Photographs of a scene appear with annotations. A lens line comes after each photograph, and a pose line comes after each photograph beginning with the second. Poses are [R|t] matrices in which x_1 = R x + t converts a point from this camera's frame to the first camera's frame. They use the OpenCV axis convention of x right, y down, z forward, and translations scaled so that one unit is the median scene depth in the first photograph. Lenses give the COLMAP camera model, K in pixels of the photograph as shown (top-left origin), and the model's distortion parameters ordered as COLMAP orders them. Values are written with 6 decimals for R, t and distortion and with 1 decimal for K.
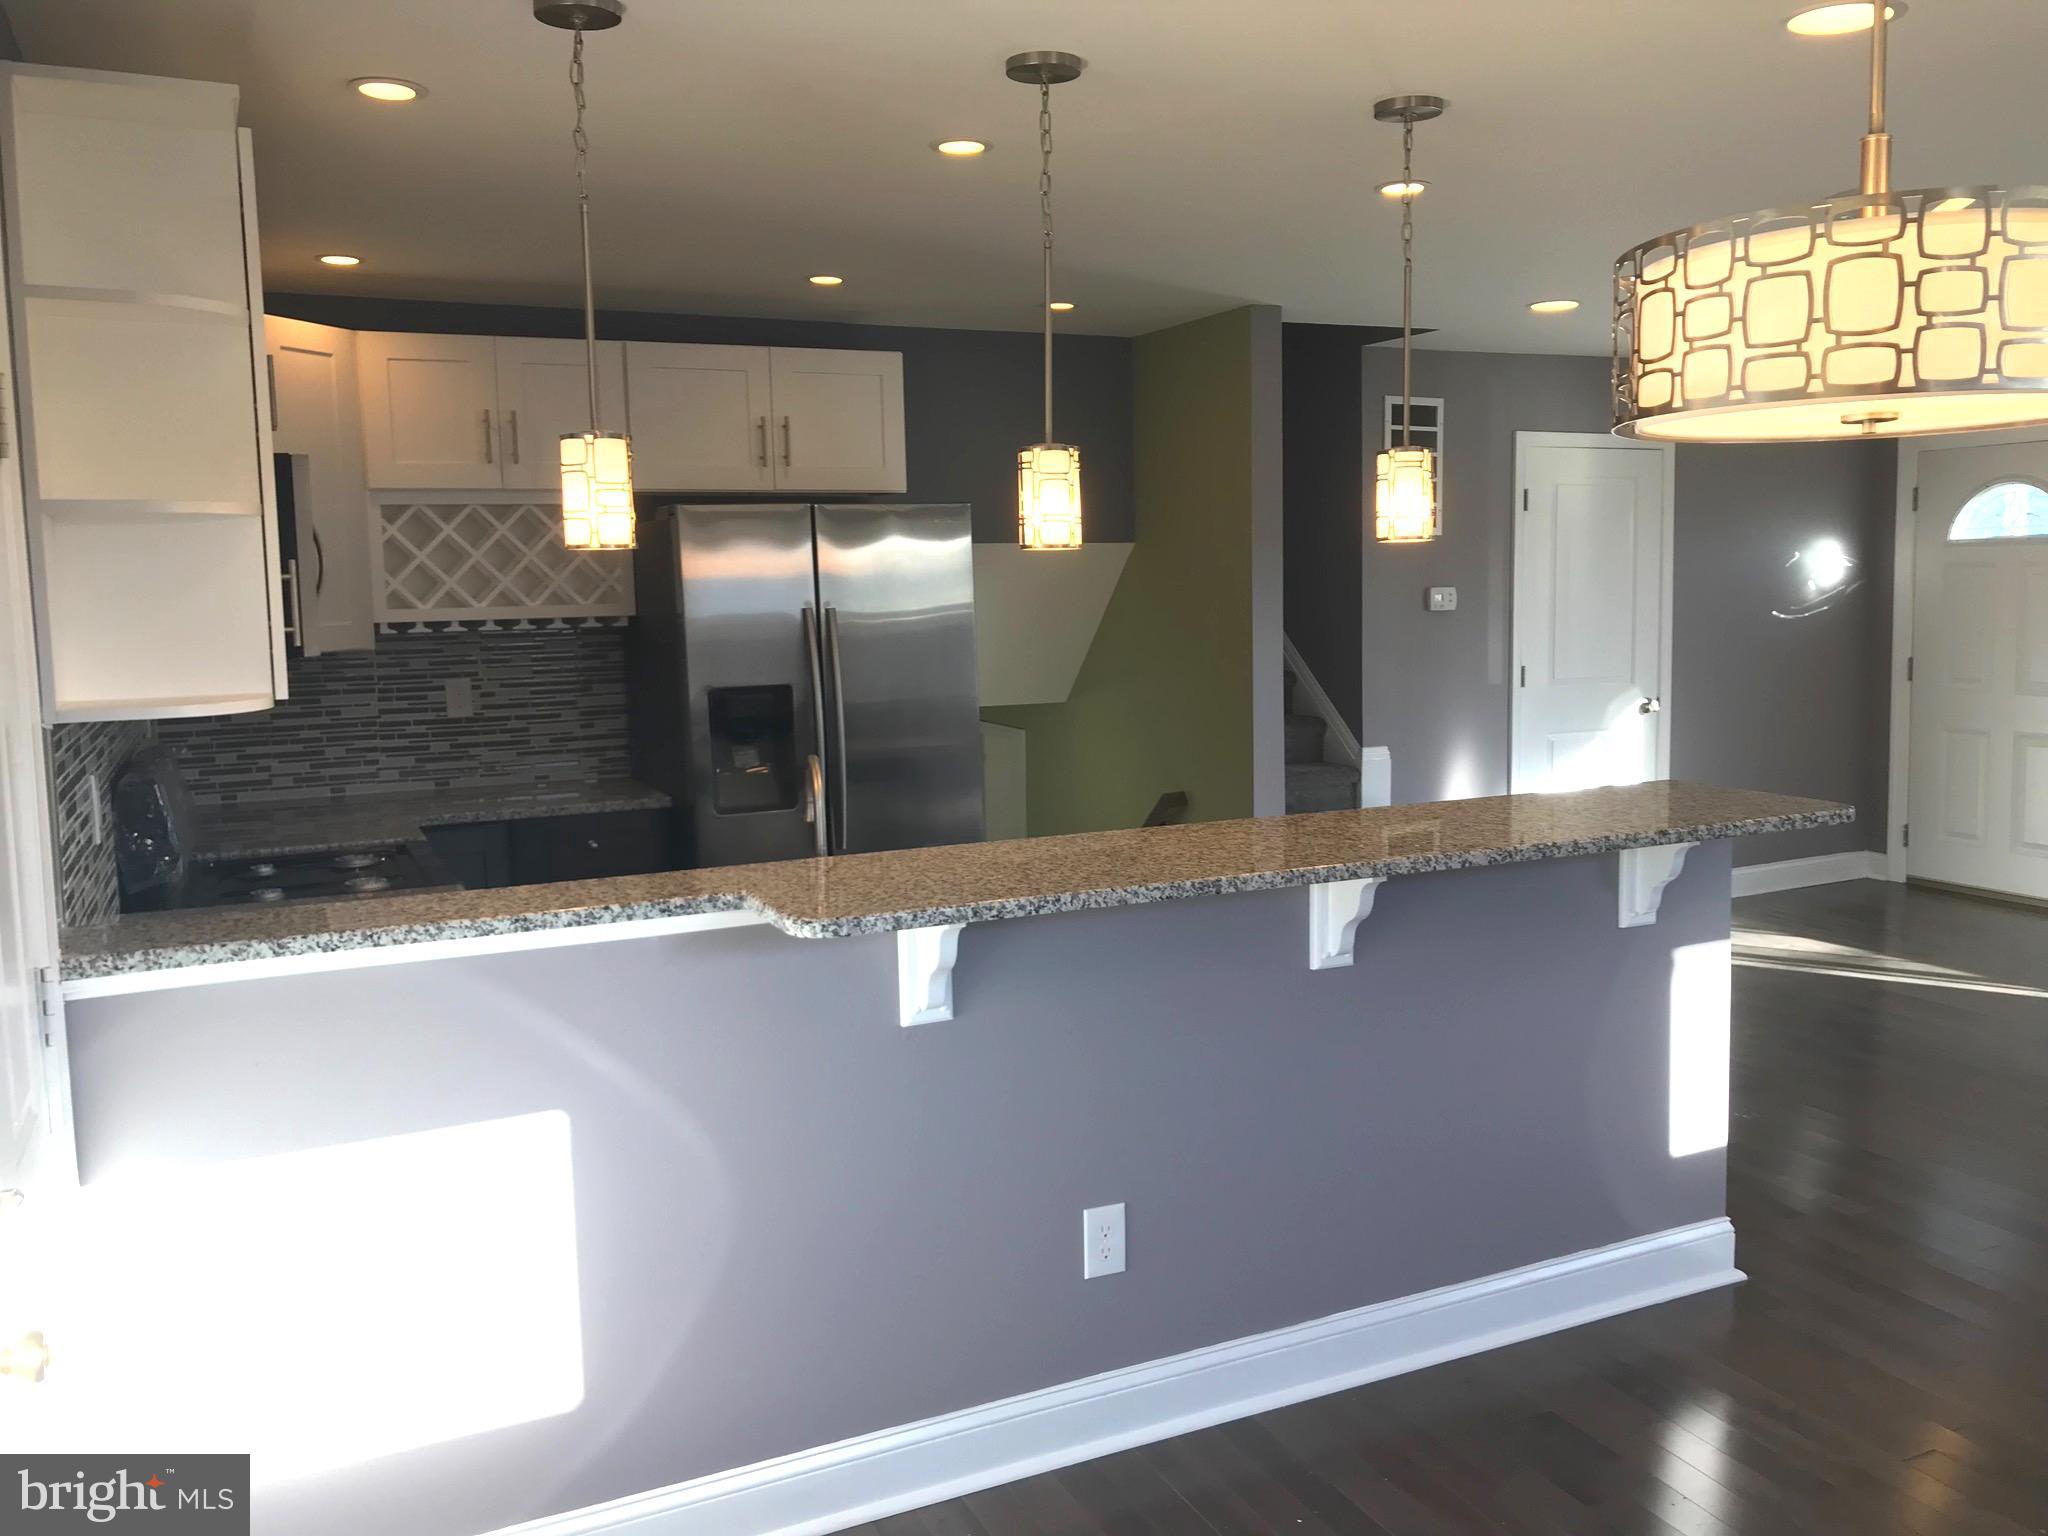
lens RADIAL K [[1691.1, 0, 1022.8], [0, 1691.1, 745.2], [0, 0, 1]] dist [0.067985, -0.111825]
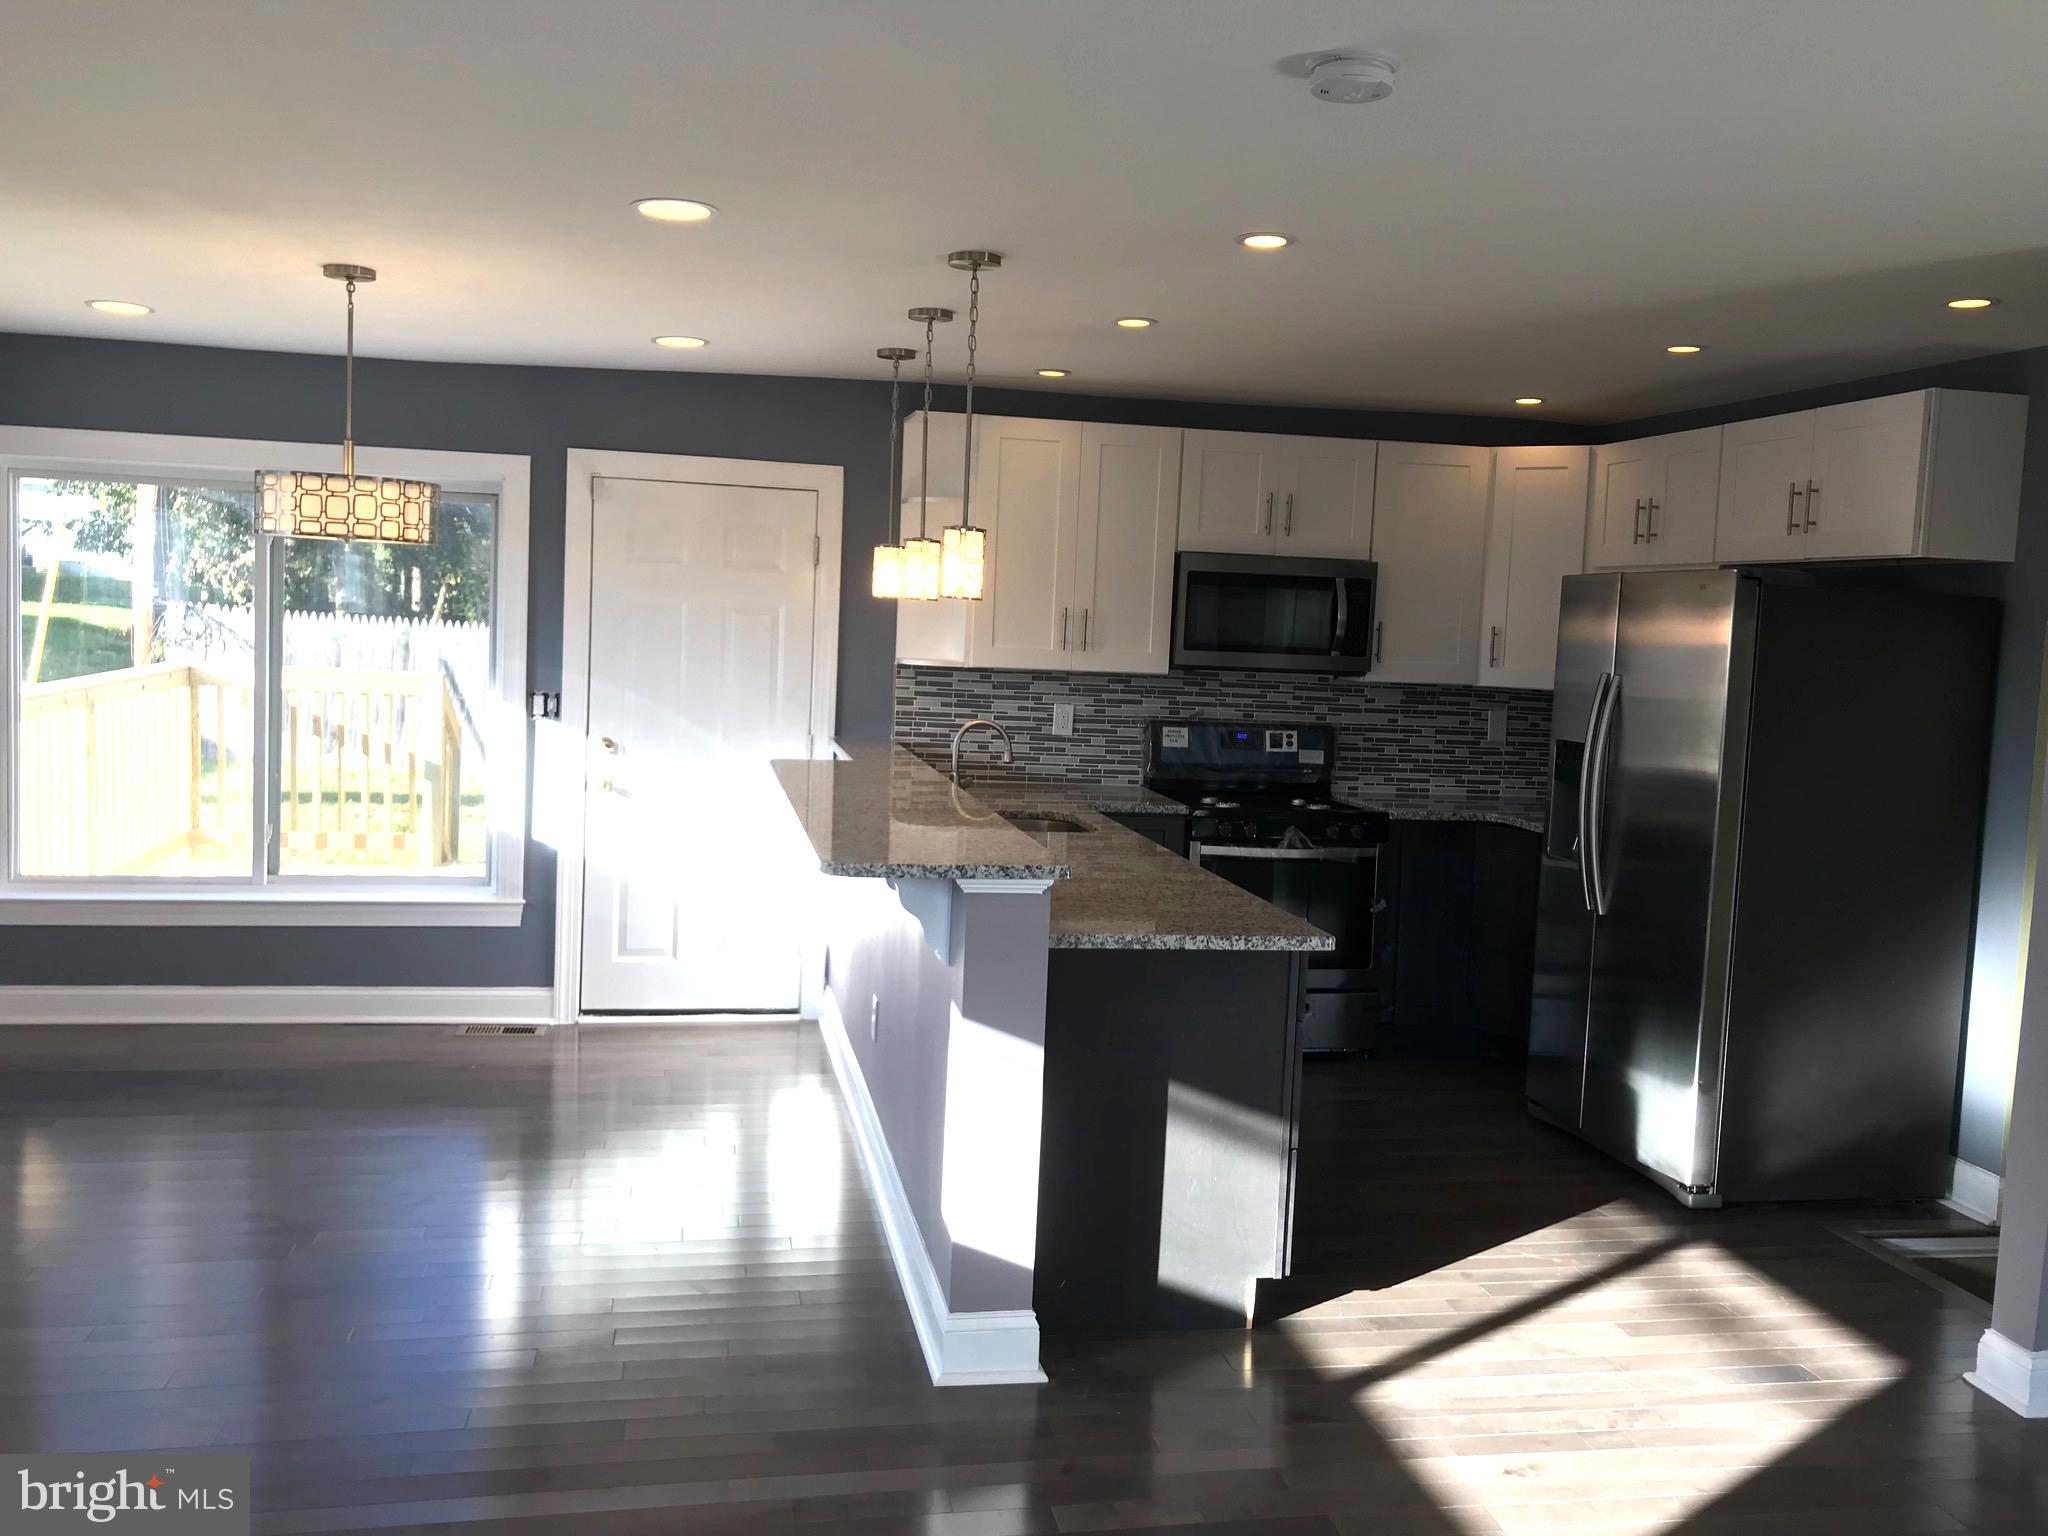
lens RADIAL K [[1679.7, 0, 1022.9], [0, 1679.7, 753.0], [0, 0, 1]] dist [0.061042, -0.102552]
pose [[-0.247429, 0.090367, -0.964683, 0.976079], [-0.136975, 0.982379, 0.127158, -0.118493], [0.959175, 0.163600, -0.230691, 0.918362]]
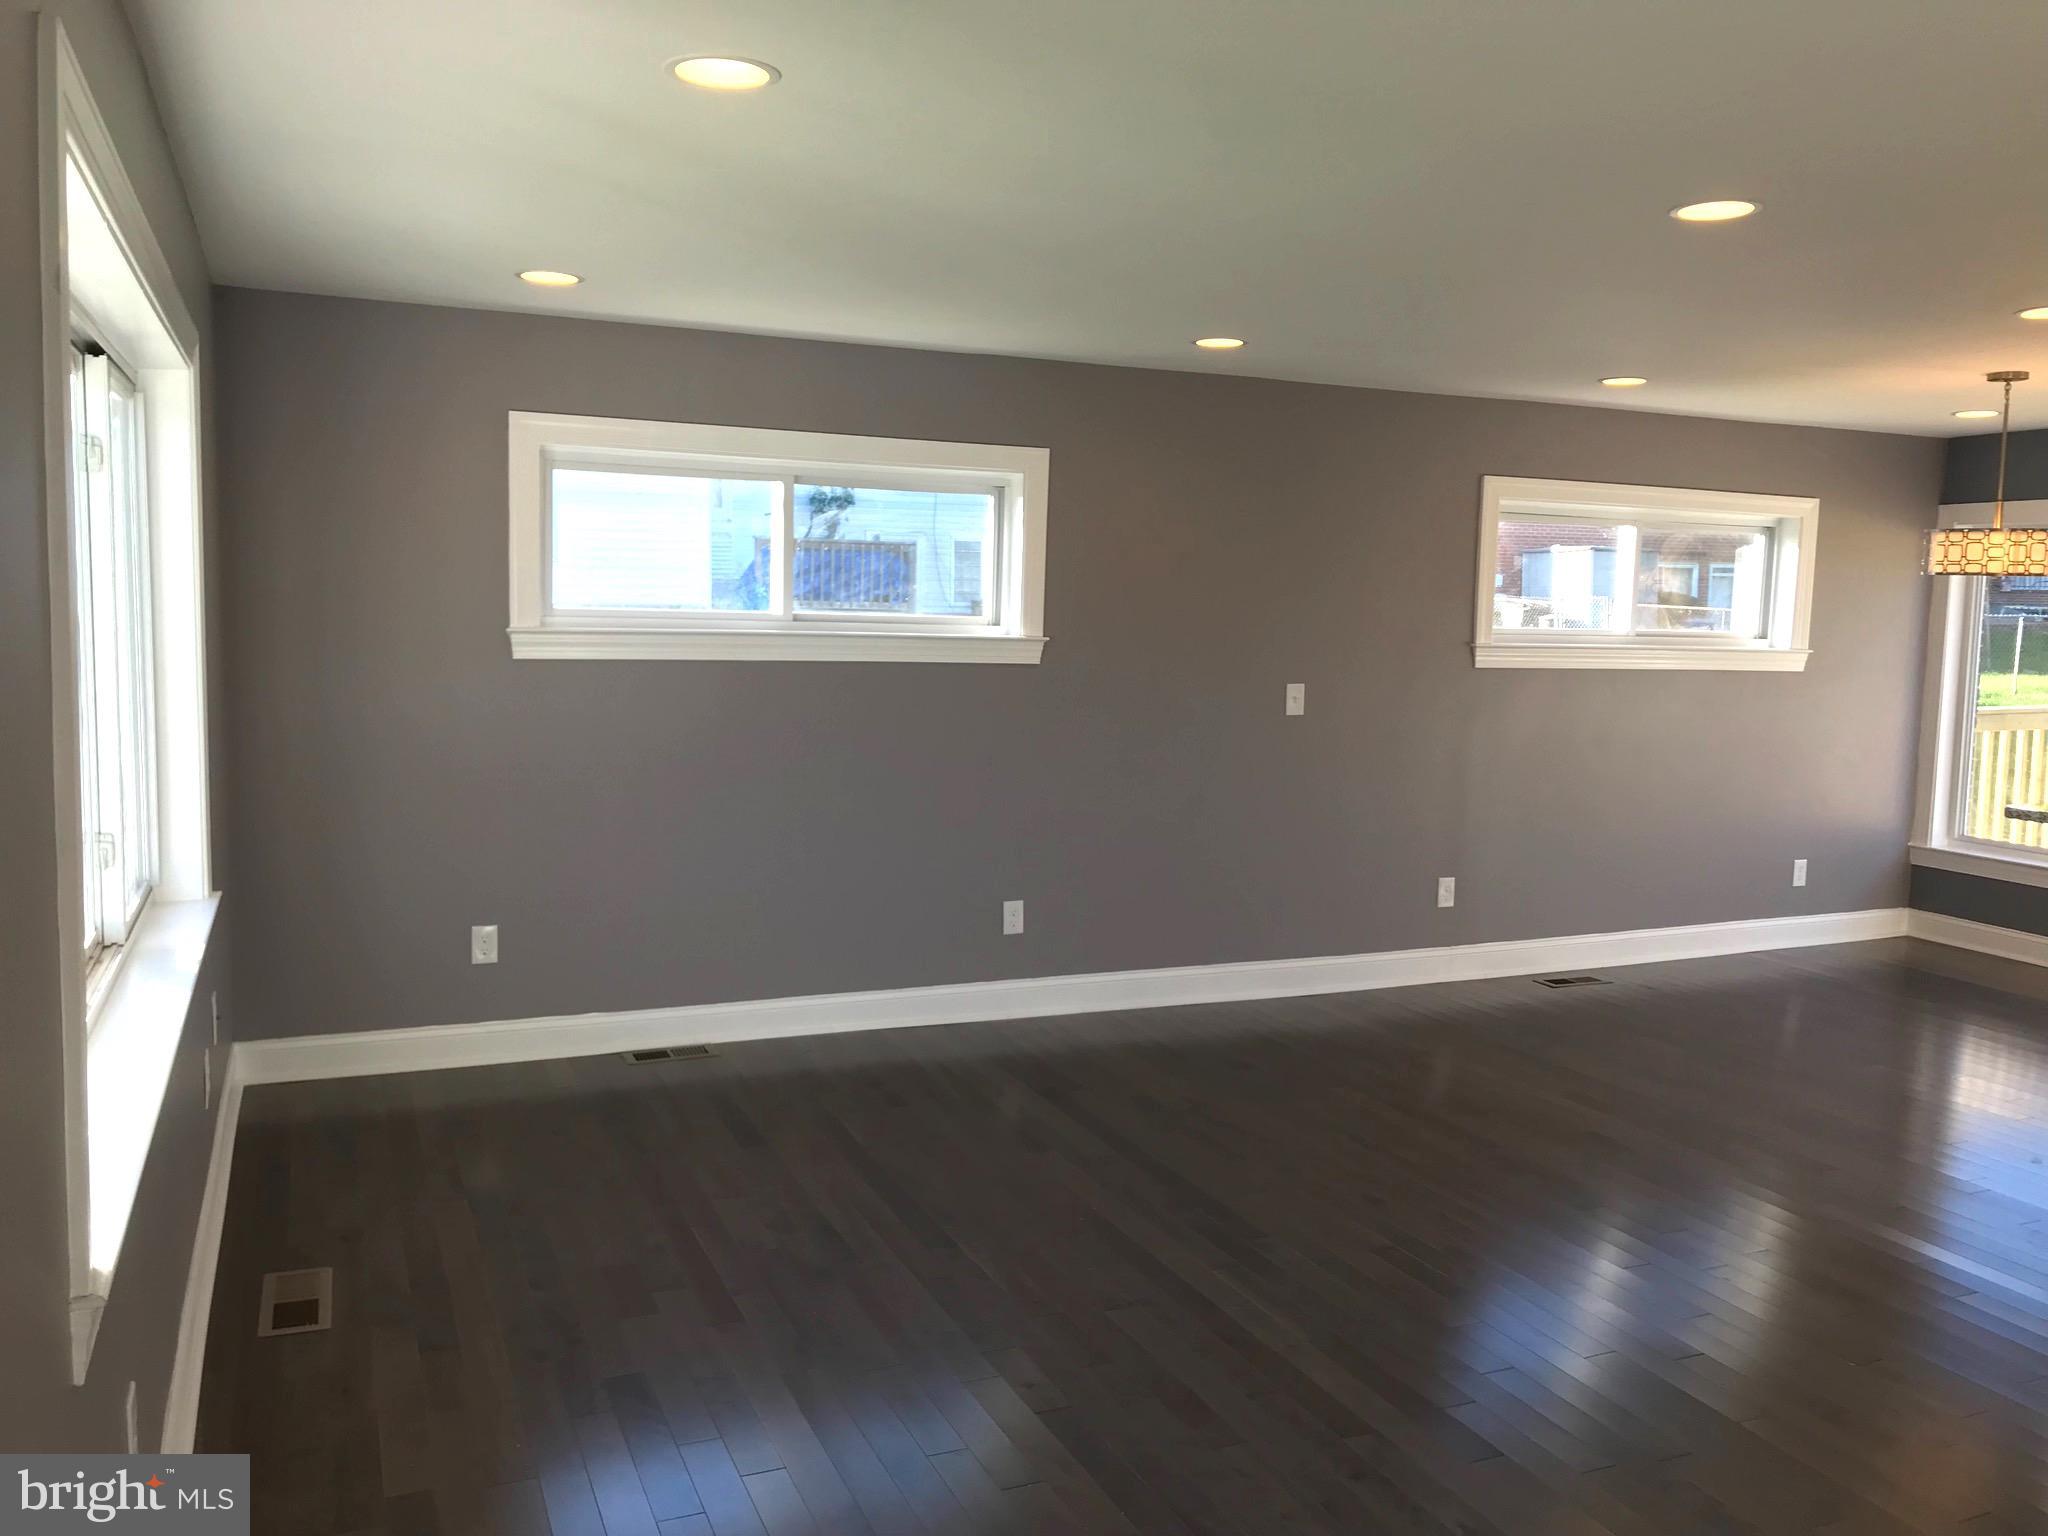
lens RADIAL K [[1691.1, 0, 1022.8], [0, 1691.1, 745.2], [0, 0, 1]] dist [0.067985, -0.111825]
pose [[-0.999155, -0.000062, 0.041106, 0.822138], [0.007780, 0.981640, 0.190583, -0.186037], [-0.040363, 0.190742, -0.980810, 1.602207]]
